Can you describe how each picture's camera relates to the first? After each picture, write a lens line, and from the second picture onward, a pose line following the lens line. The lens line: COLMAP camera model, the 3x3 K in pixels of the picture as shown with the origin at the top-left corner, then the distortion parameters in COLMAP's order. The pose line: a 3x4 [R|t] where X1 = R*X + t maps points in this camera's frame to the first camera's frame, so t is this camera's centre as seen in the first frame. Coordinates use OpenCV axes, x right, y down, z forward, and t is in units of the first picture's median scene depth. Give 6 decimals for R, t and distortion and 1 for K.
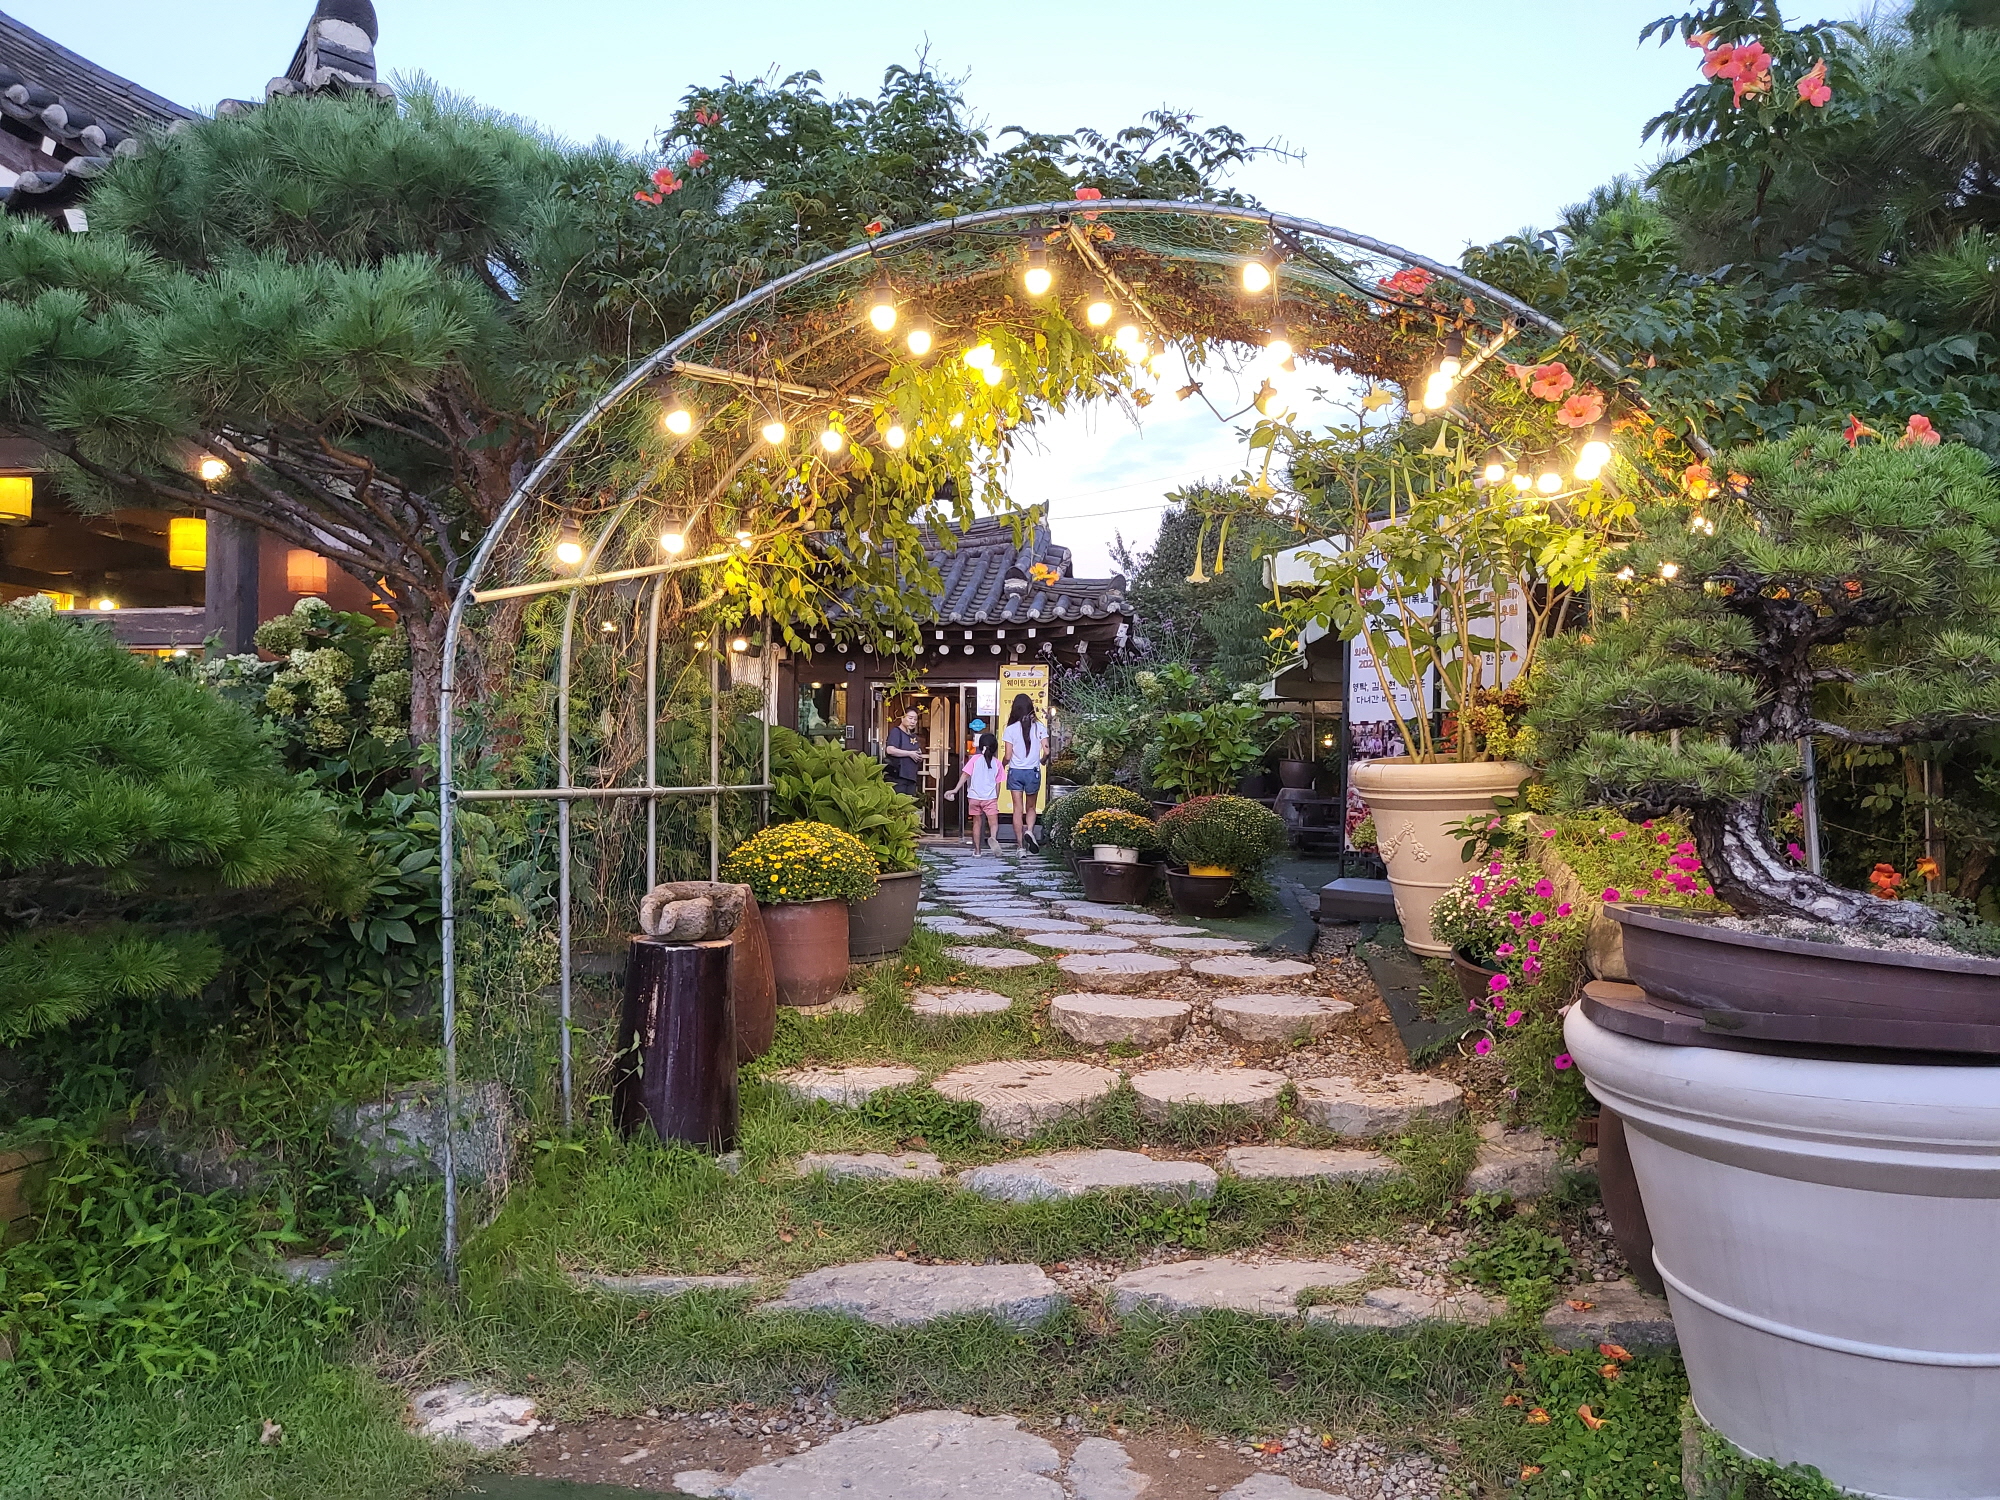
lens RADIAL K [[1511.8, 0, 1000.0], [0, 1511.8, 751.3], [0, 0, 1]] dist [-0.031911, -0.001417]
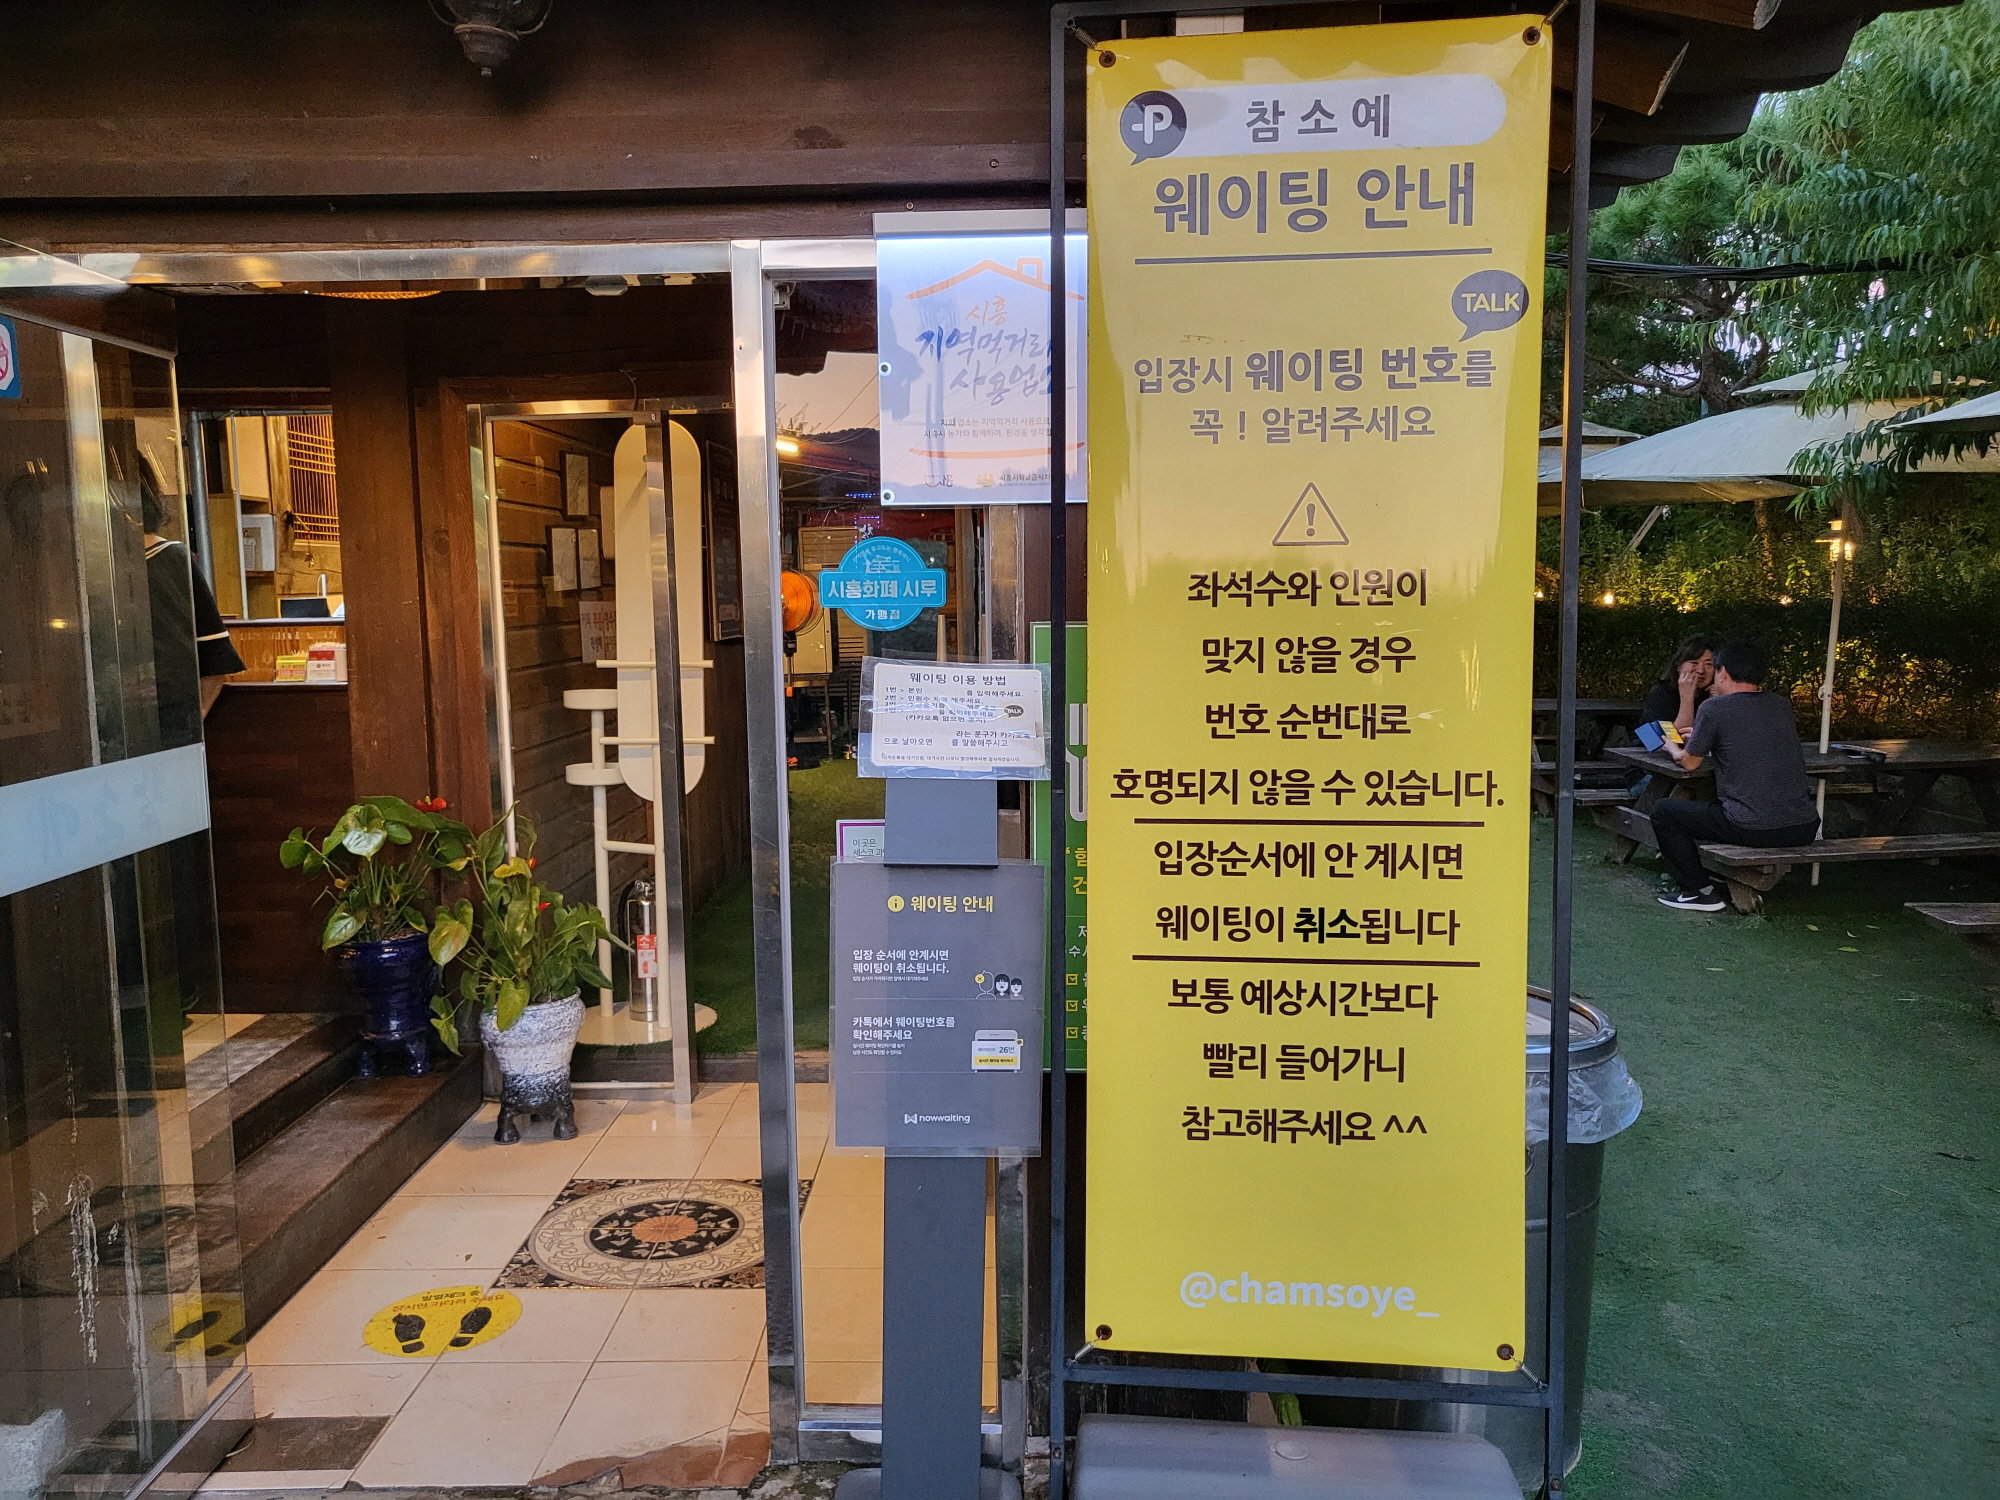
lens RADIAL K [[1511.8, 0, 997.2], [0, 1511.8, 751.0], [0, 0, 1]] dist [-0.031911, -0.001417]
pose [[0.991594, -0.022479, 0.127423, -0.021511], [0.006377, 0.992086, 0.125395, -0.019005], [-0.129233, -0.123528, 0.983890, 0.871586]]
